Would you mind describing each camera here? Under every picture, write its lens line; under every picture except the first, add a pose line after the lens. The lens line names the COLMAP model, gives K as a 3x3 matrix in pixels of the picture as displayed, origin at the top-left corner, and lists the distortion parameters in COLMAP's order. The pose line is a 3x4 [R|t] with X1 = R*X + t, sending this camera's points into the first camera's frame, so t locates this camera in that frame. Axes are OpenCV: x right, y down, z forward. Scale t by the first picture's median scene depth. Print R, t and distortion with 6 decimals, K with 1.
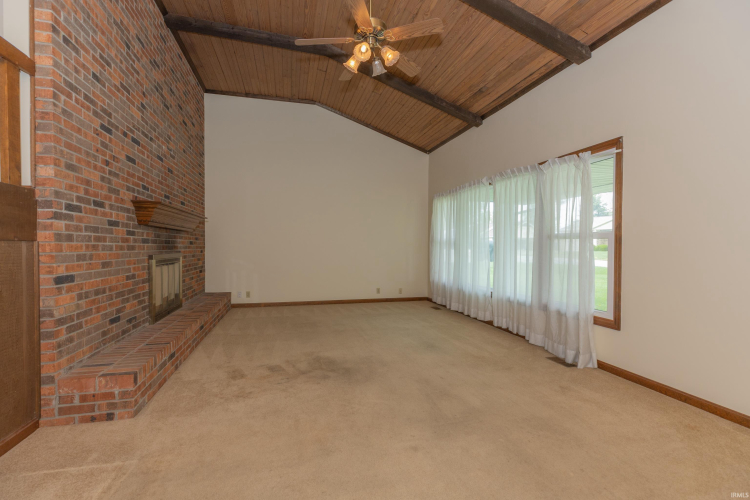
lens RADIAL K [[334.6, 0, 374.0], [0, 334.6, 248.0], [0, 0, 1]] dist [0.004976, -0.000293]
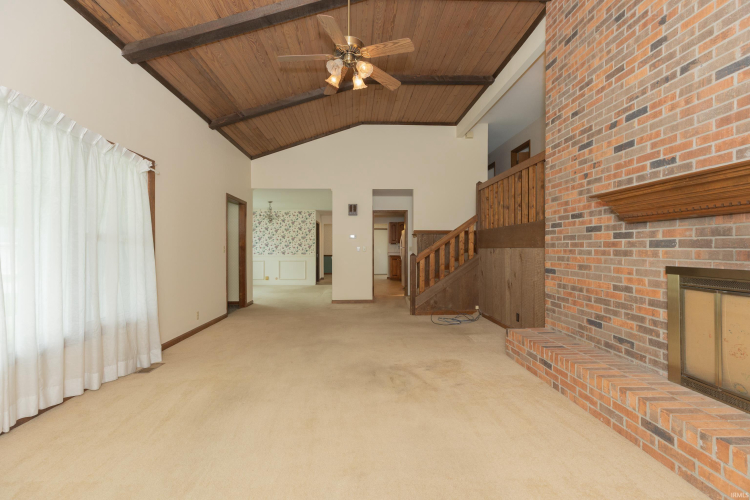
lens RADIAL K [[334.6, 0, 374.0], [0, 334.6, 248.0], [0, 0, 1]] dist [0.004976, -0.000293]
pose [[-0.979828, -0.002009, 0.199834, -0.317911], [-0.001212, 0.999991, 0.004112, -0.018101], [-0.199841, 0.003787, -0.979821, 2.131941]]
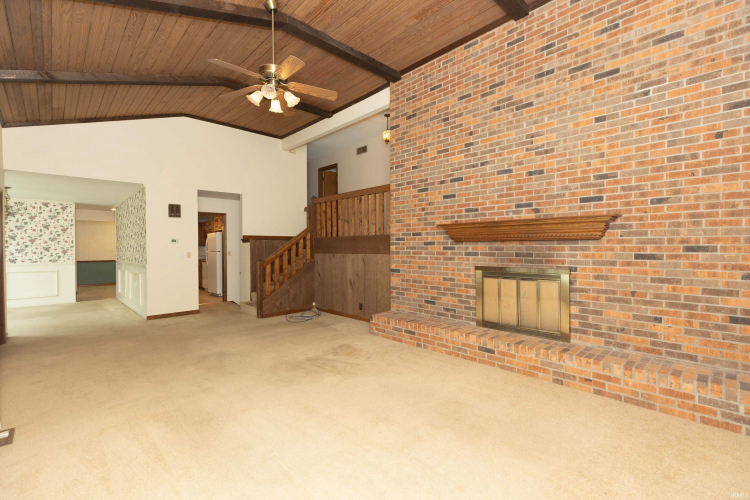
lens RADIAL K [[334.6, 0, 374.0], [0, 334.6, 248.0], [0, 0, 1]] dist [0.004976, -0.000293]
pose [[-0.873340, 0.003850, -0.487097, 0.264141], [0.000709, 0.999978, 0.006633, -0.061429], [0.487111, 0.005447, -0.873323, 2.292897]]
